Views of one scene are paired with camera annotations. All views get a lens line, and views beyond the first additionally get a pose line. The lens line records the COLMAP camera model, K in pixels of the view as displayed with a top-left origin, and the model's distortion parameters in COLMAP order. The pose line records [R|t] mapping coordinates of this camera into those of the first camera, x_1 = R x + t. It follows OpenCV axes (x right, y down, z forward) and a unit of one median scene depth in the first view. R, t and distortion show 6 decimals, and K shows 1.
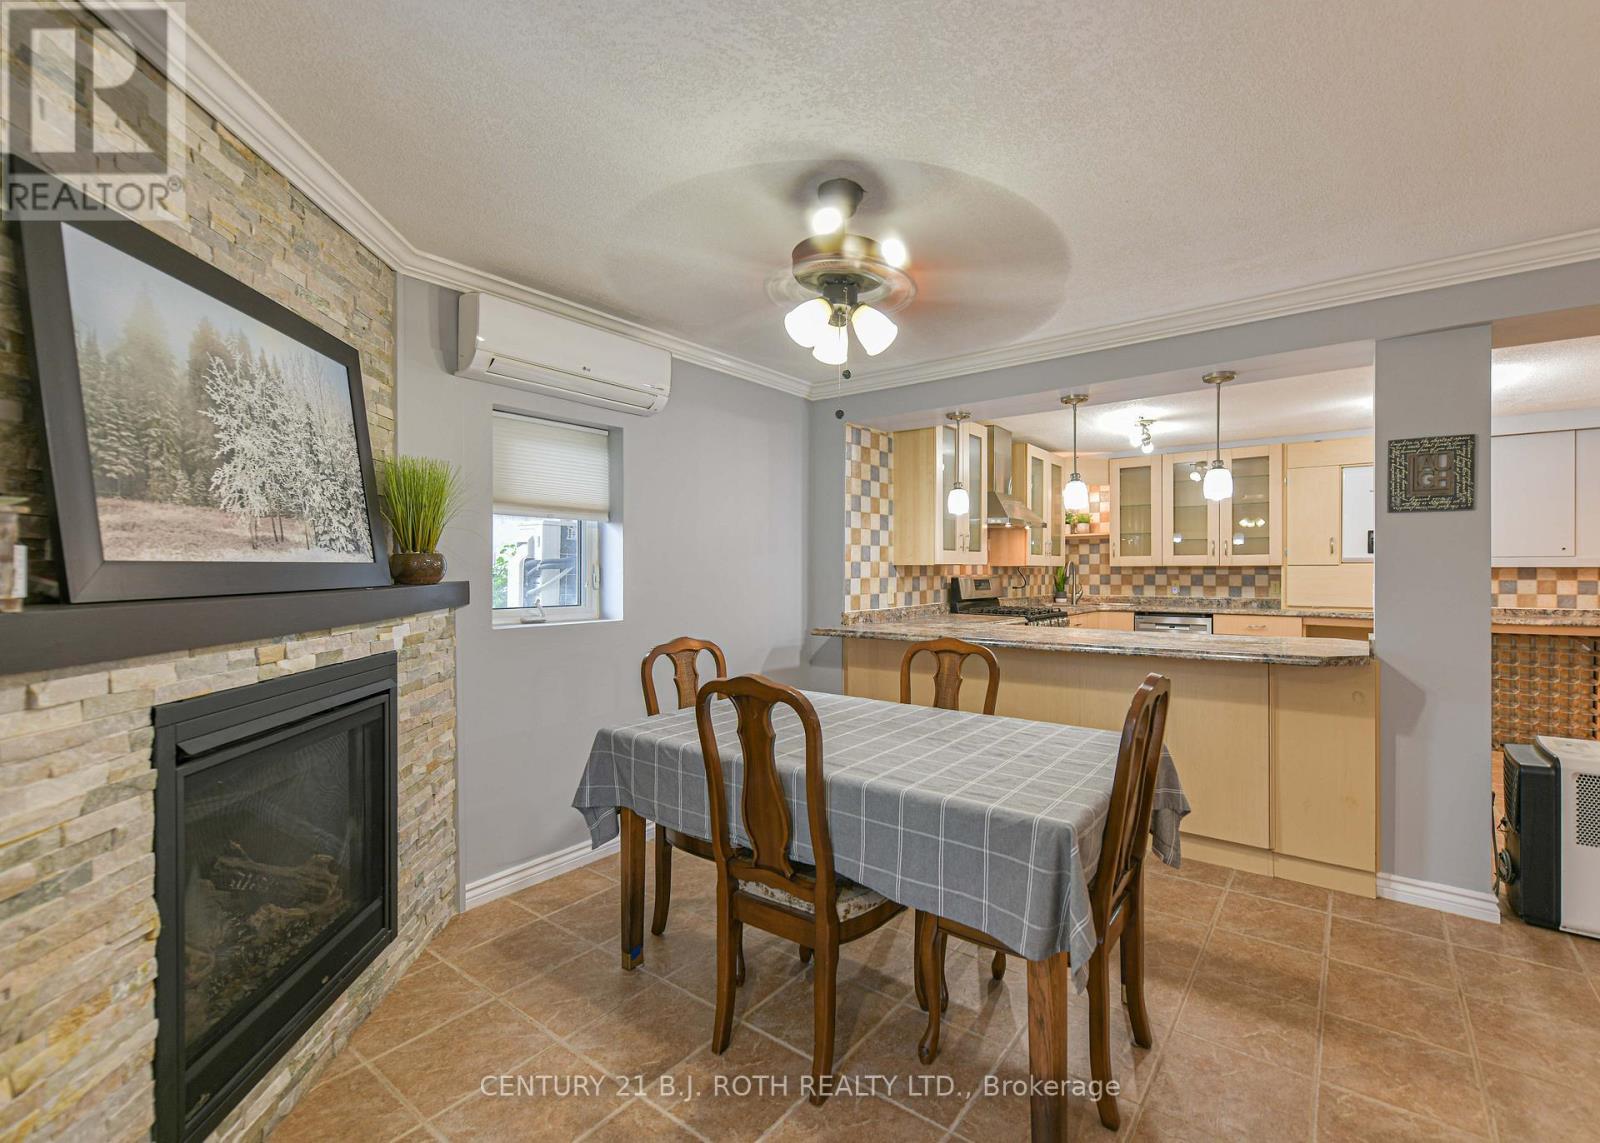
lens RADIAL K [[715.1, 0, 801.4], [0, 715.1, 564.2], [0, 0, 1]] dist [-0.002232, -0.000750]
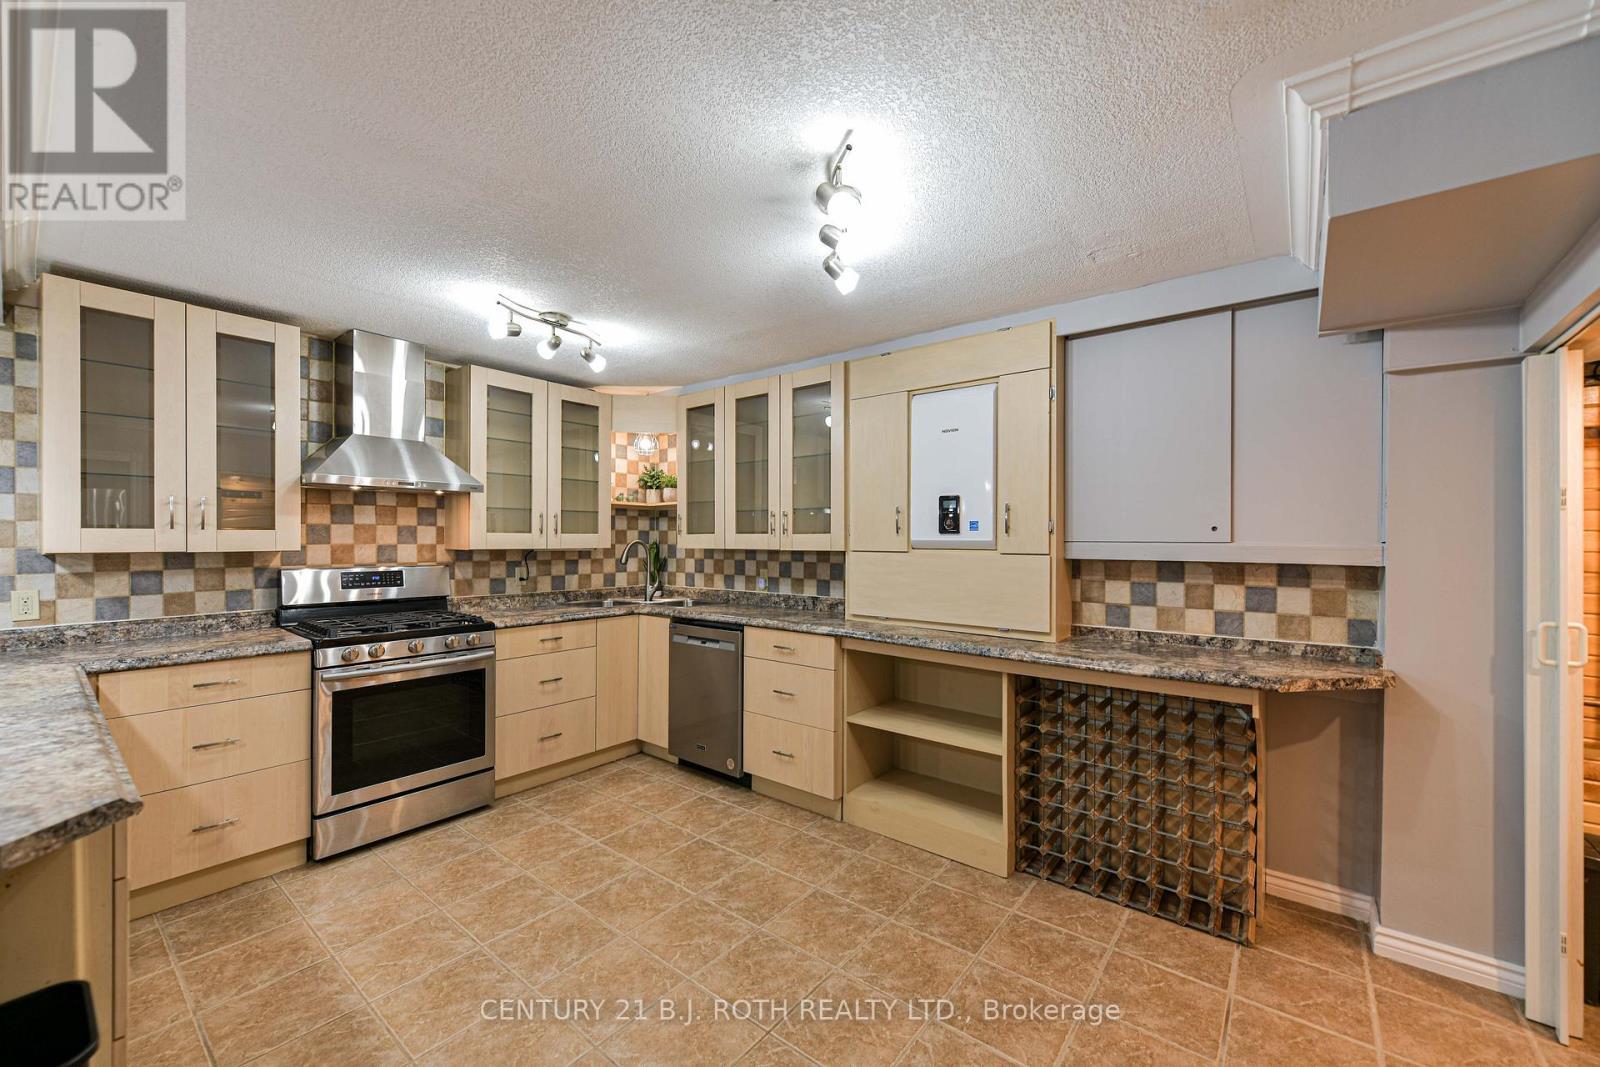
lens RADIAL K [[635.6, 0, 796.7], [0, 635.6, 543.5], [0, 0, 1]] dist [0.004600, 0.000340]
pose [[0.999419, 0.012650, -0.031645, 0.642501], [-0.012505, 0.999910, 0.004764, -0.006898], [0.031702, -0.004366, 0.999488, 0.421114]]
